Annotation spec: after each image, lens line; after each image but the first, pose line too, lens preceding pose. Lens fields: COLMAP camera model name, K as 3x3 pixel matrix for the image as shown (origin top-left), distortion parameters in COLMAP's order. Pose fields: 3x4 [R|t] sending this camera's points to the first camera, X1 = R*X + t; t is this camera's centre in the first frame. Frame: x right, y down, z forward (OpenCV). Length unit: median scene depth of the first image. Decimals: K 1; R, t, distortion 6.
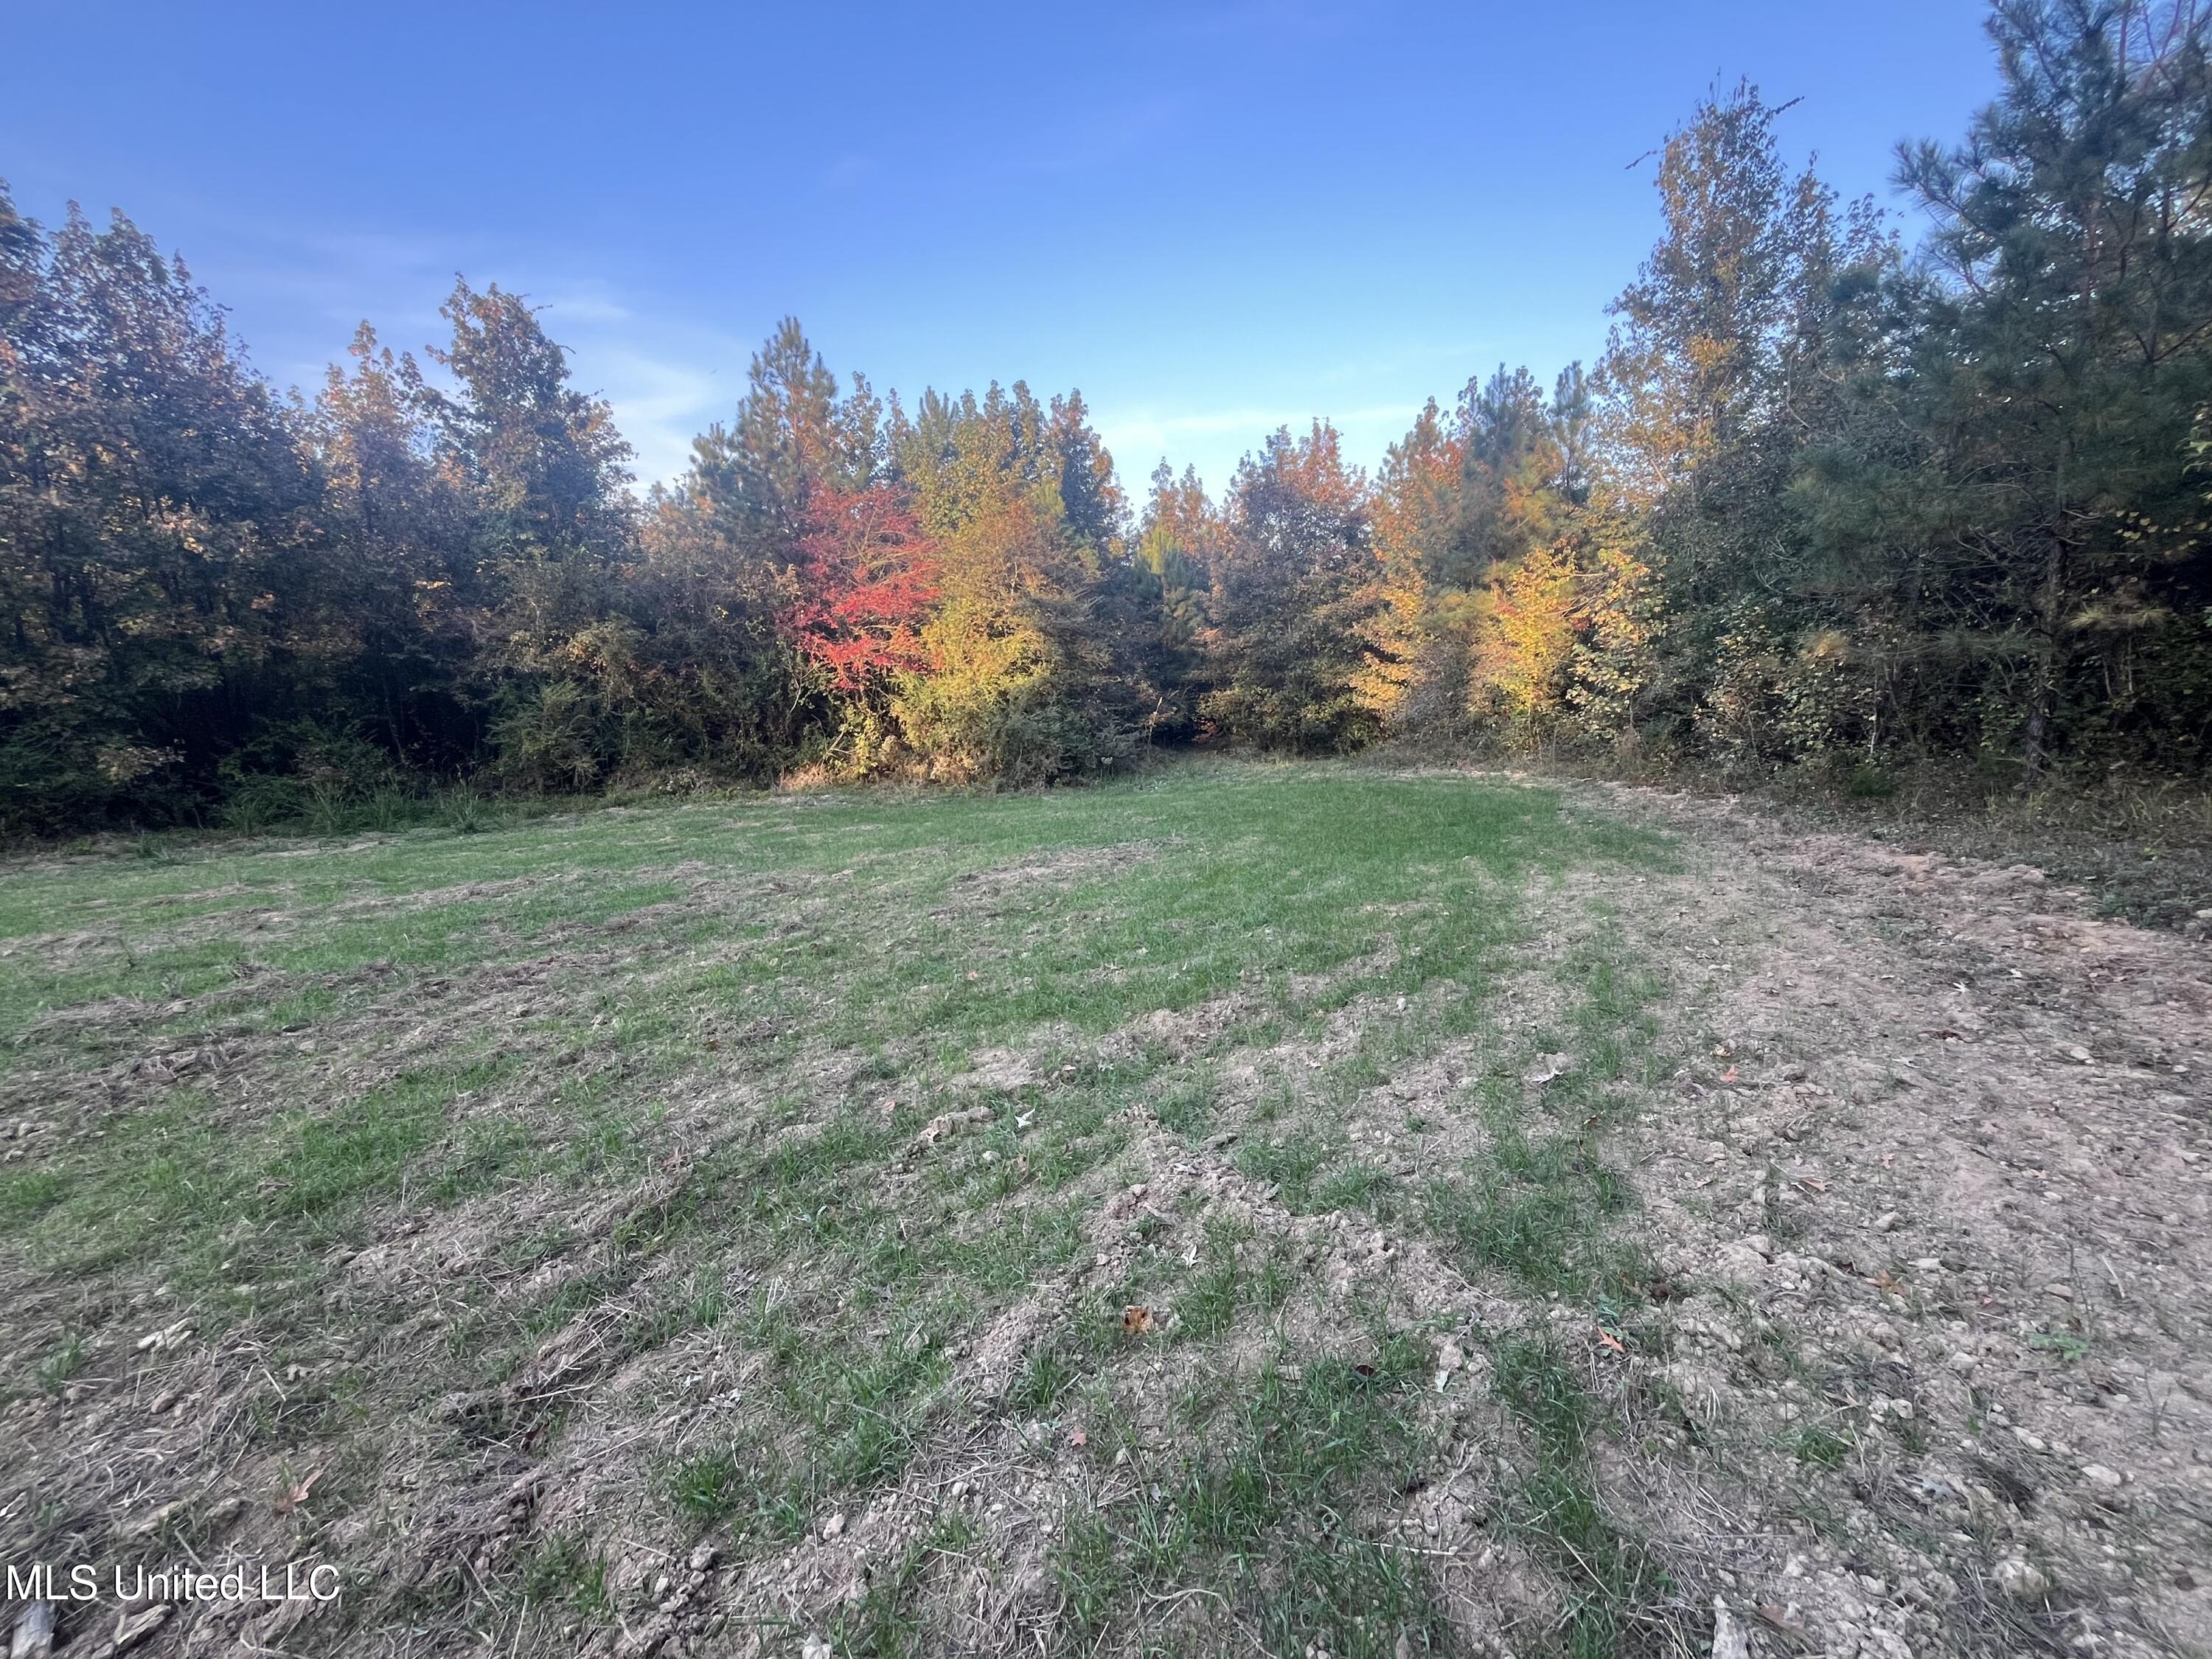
lens RADIAL K [[893.1, 0, 1106.0], [0, 893.1, 829.5], [0, 0, 1]] dist [-0.004841, 0.000406]
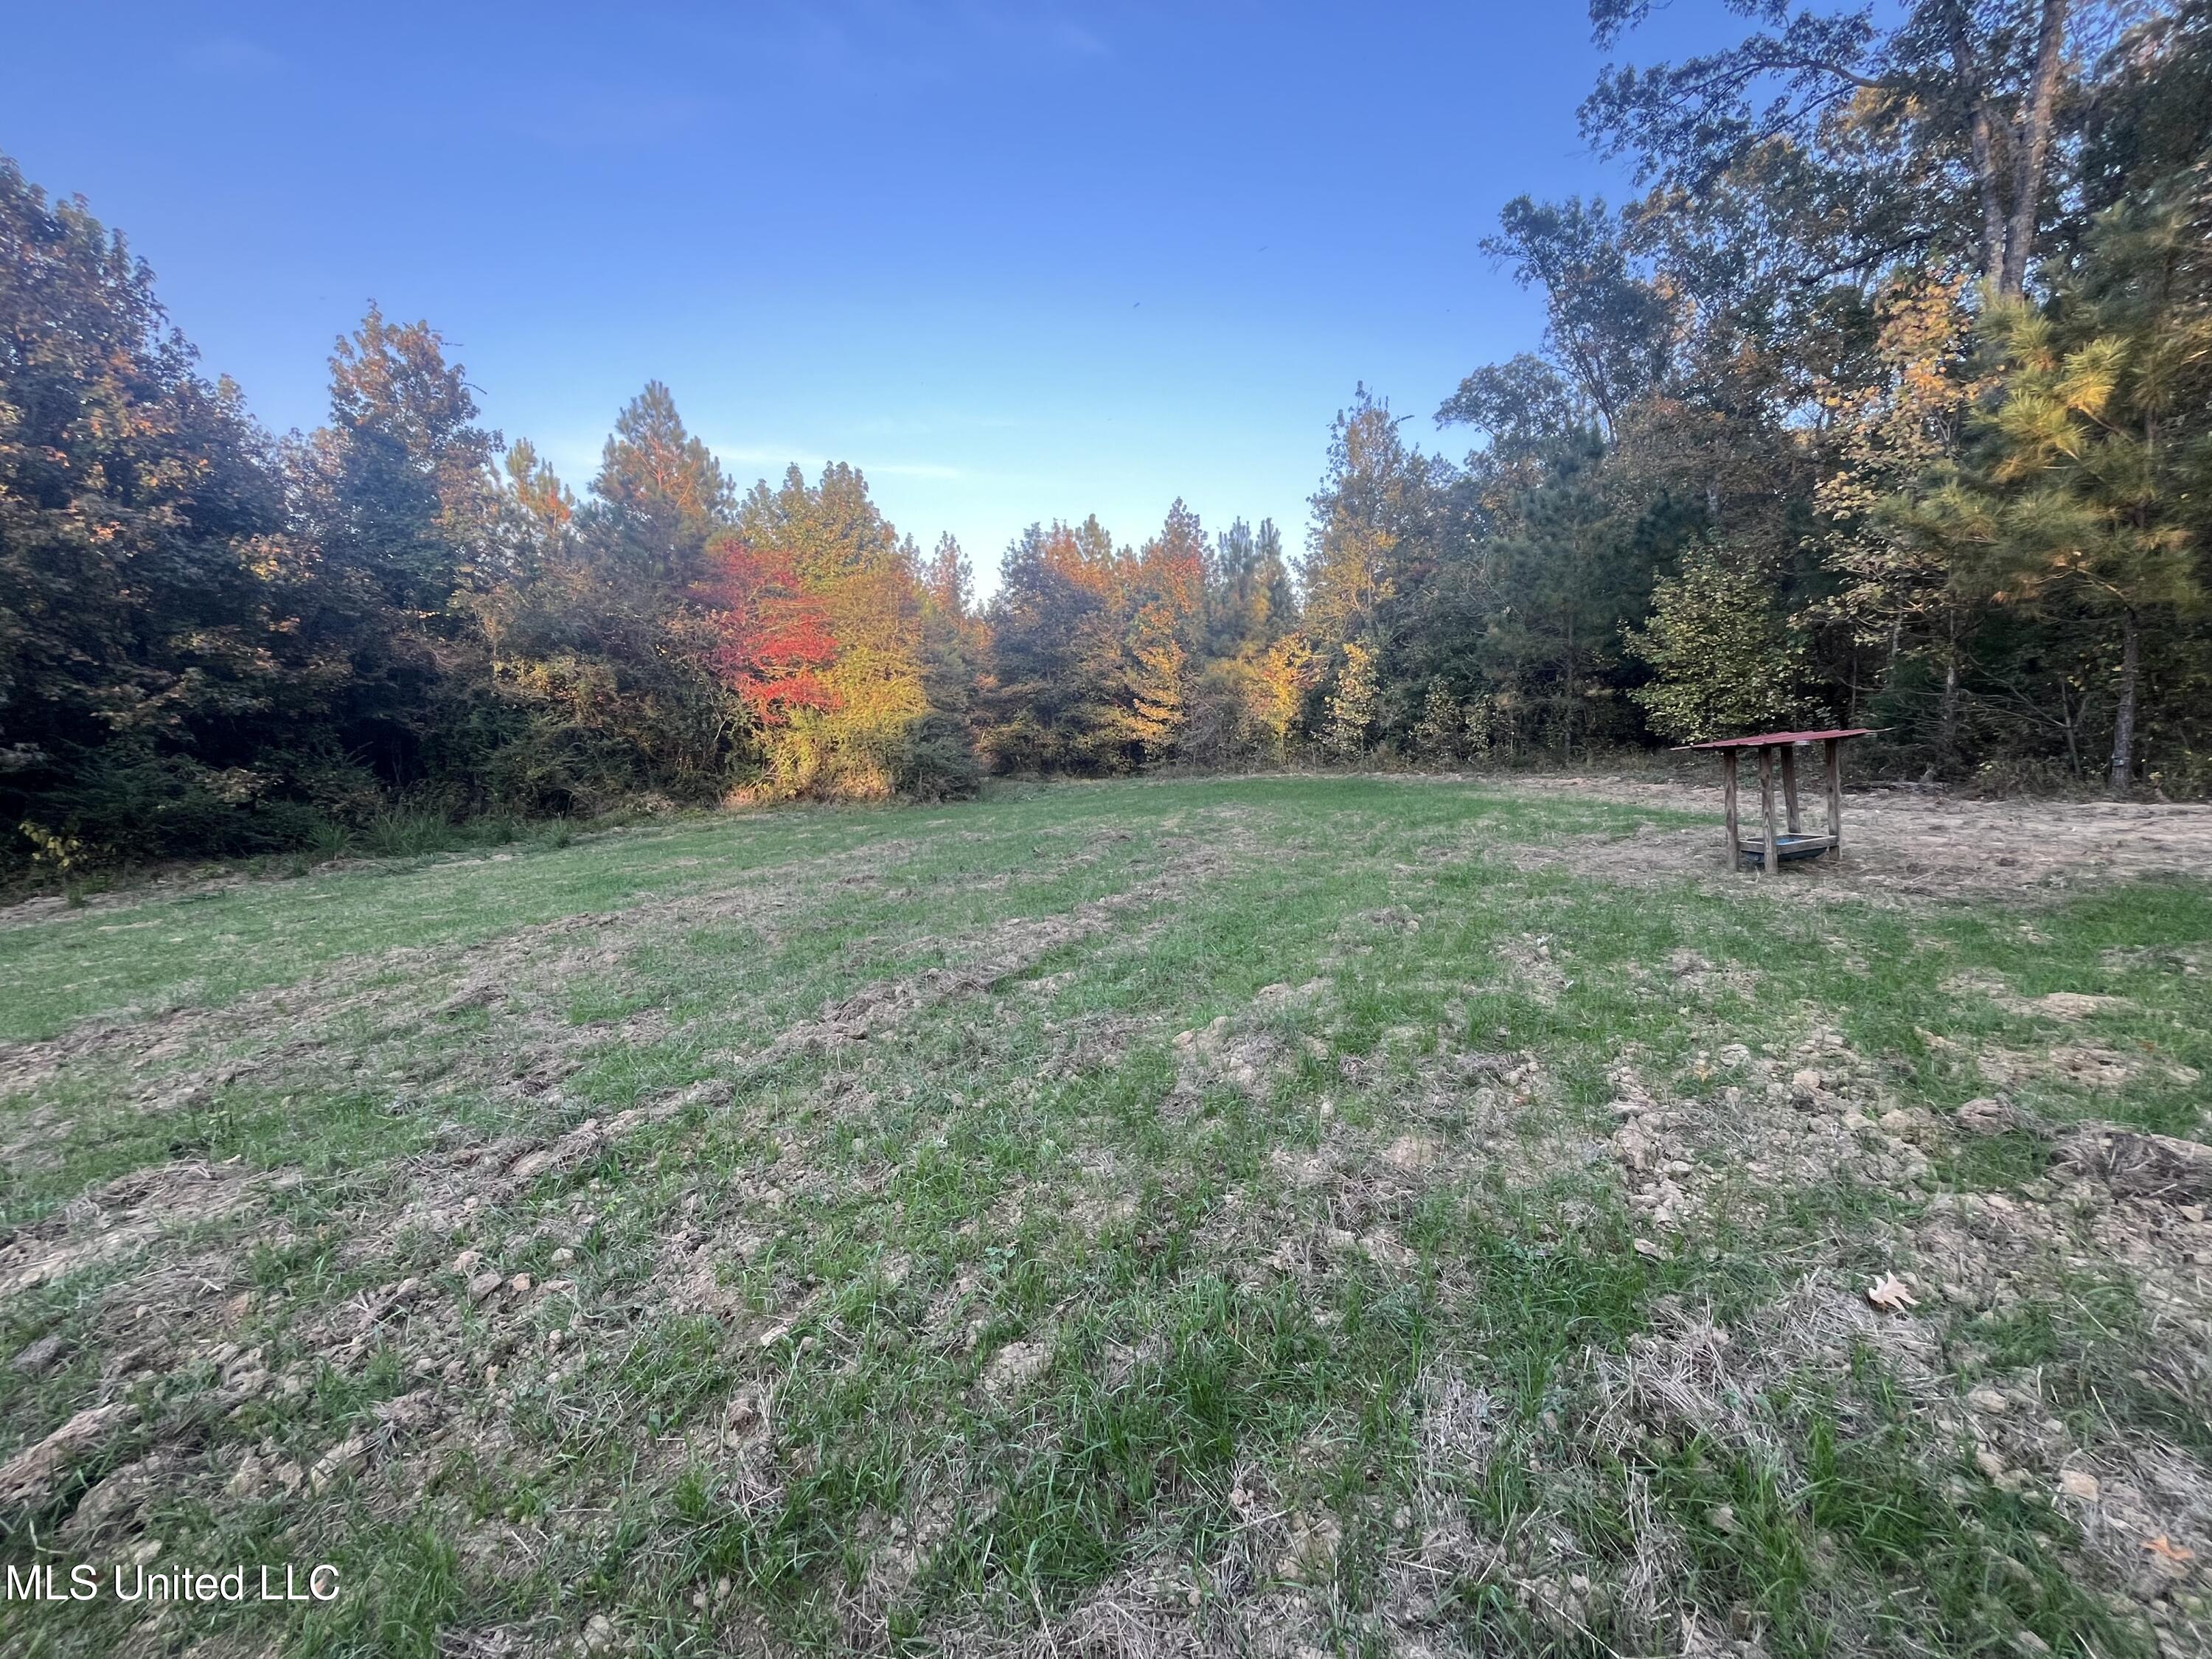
lens RADIAL K [[893.1, 0, 1106.0], [0, 893.1, 829.5], [0, 0, 1]] dist [-0.004841, 0.000406]
pose [[0.880735, -0.049840, 0.470979, -0.451506], [0.072693, 0.996890, -0.030445, 0.045589], [-0.467997, 0.061051, 0.881619, -0.199306]]
